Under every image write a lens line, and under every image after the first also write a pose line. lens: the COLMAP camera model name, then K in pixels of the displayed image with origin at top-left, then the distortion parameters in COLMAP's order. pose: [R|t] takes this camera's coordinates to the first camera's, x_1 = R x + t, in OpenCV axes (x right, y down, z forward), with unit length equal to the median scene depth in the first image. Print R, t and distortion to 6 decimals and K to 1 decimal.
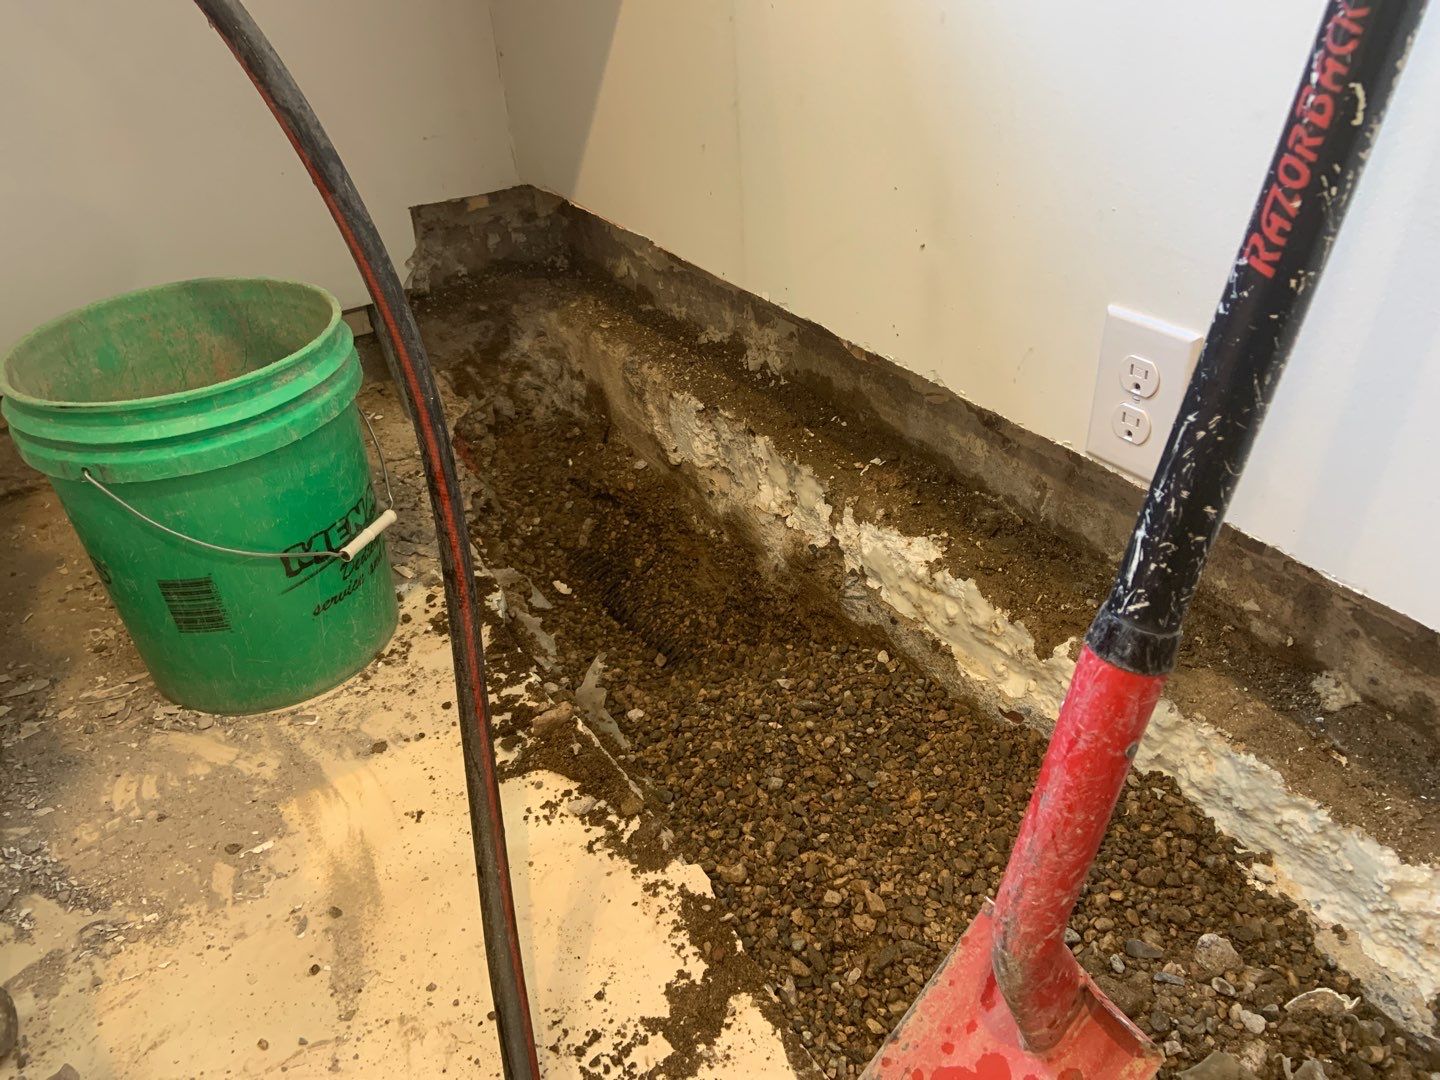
lens RADIAL K [[1073.6, 0, 701.0], [0, 1073.6, 526.9], [0, 0, 1]] dist [0.109640, -0.153657]
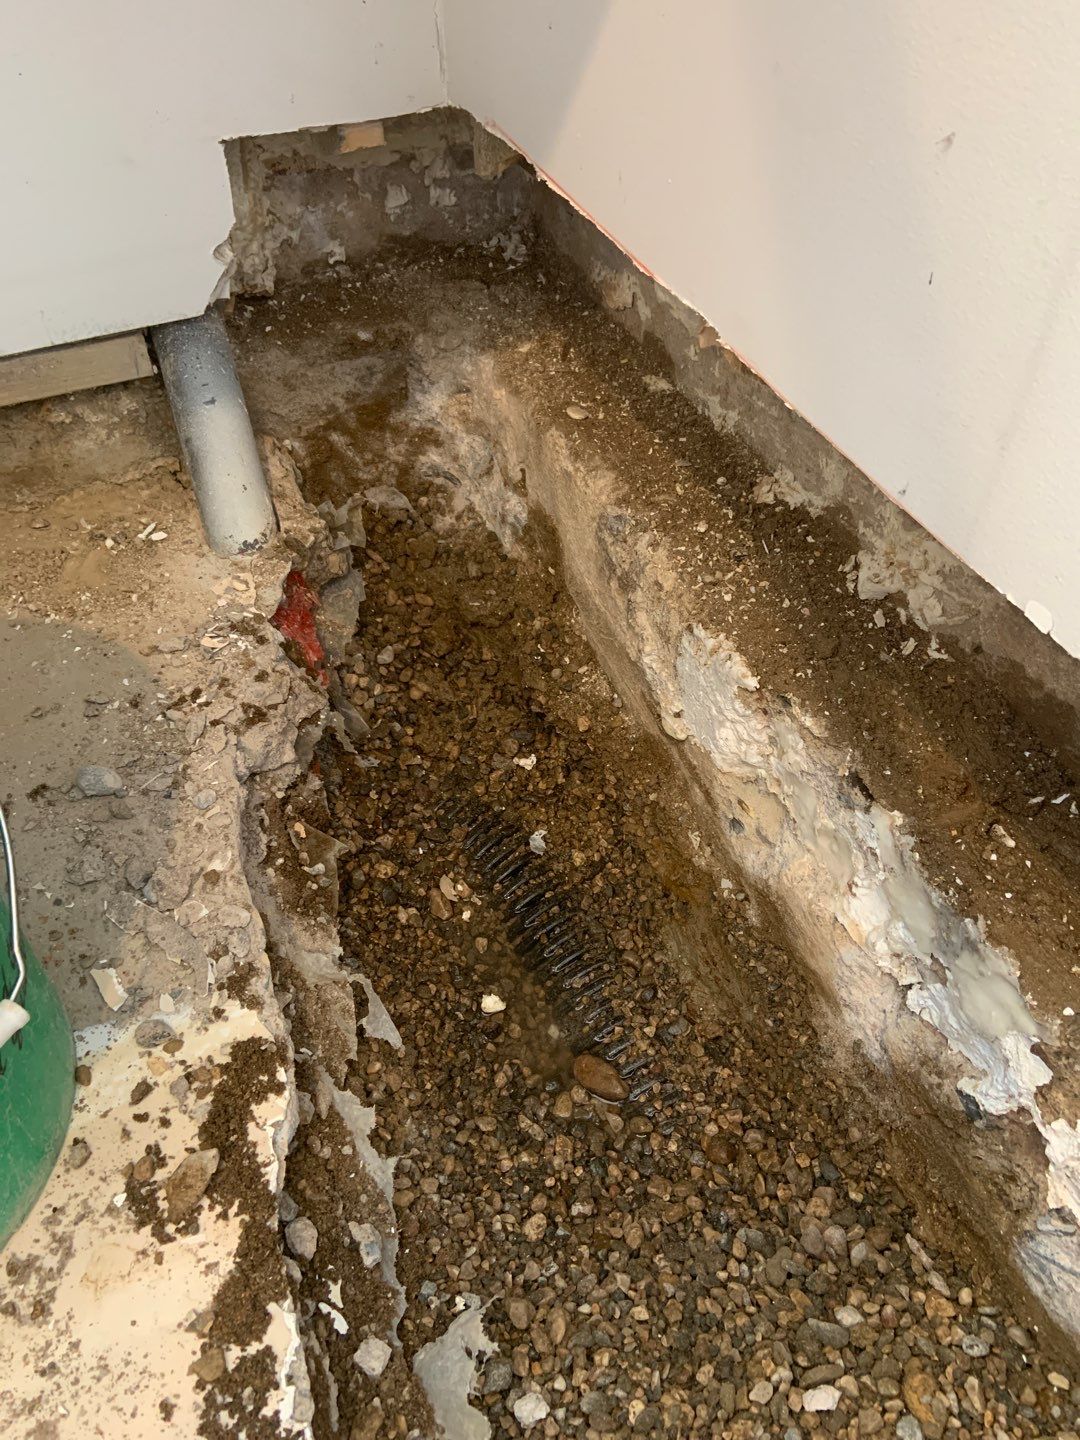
lens RADIAL K [[1073.6, 0, 540.8], [0, 1073.6, 714.1], [0, 0, 1]] dist [0.109640, -0.153657]
pose [[0.988196, 0.141609, -0.058445, -0.053778], [-0.122484, 0.959475, 0.253782, -0.177929], [0.092015, -0.243628, 0.965494, 0.443035]]
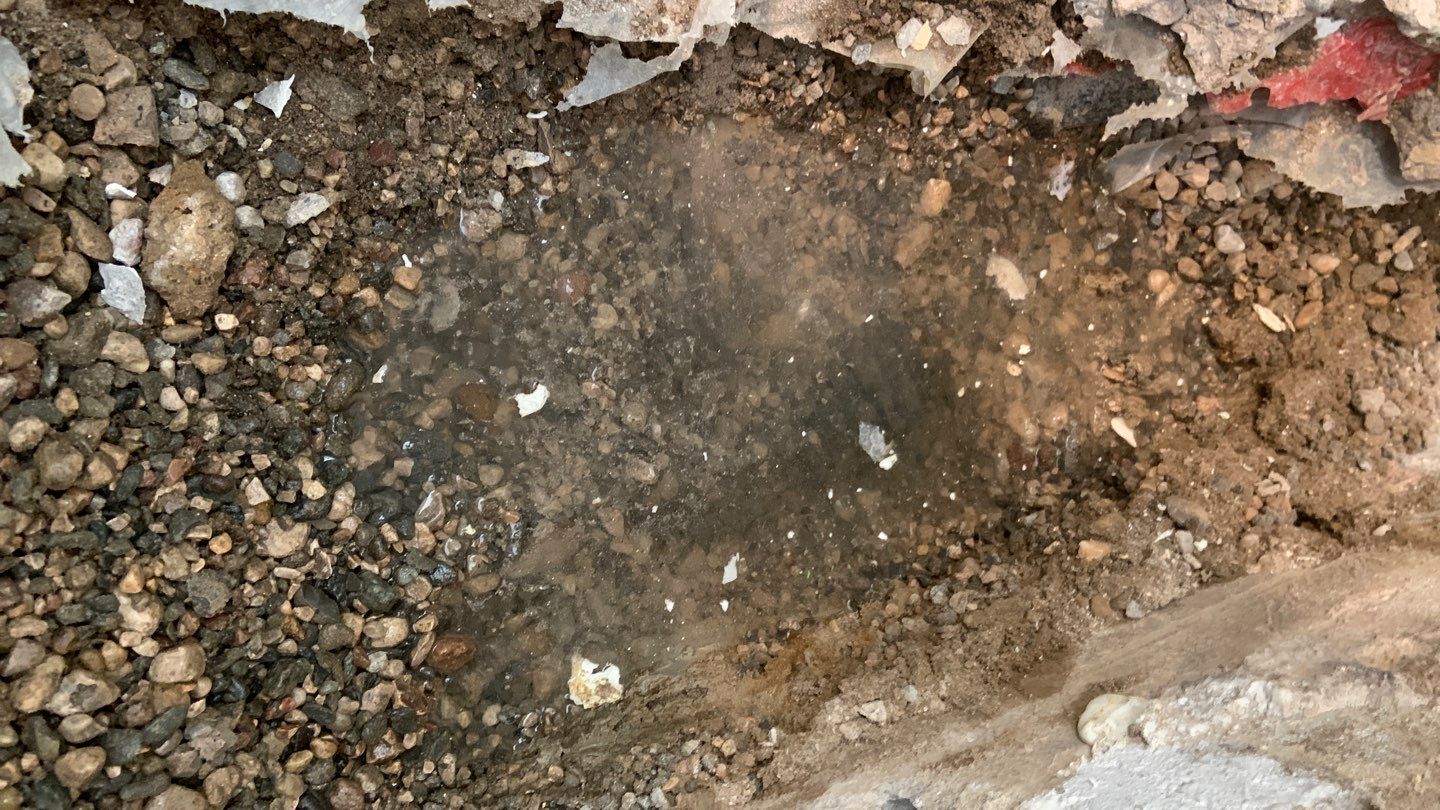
lens RADIAL K [[1094.2, 0, 720.0], [0, 1094.2, 405.0], [0, 0, 1]] dist [0.164379, -0.214011]
pose [[-0.290239, 0.953625, -0.079747, -0.043994], [-0.847159, -0.217288, 0.484879, -0.091596], [0.445065, 0.208289, 0.870938, 0.637946]]
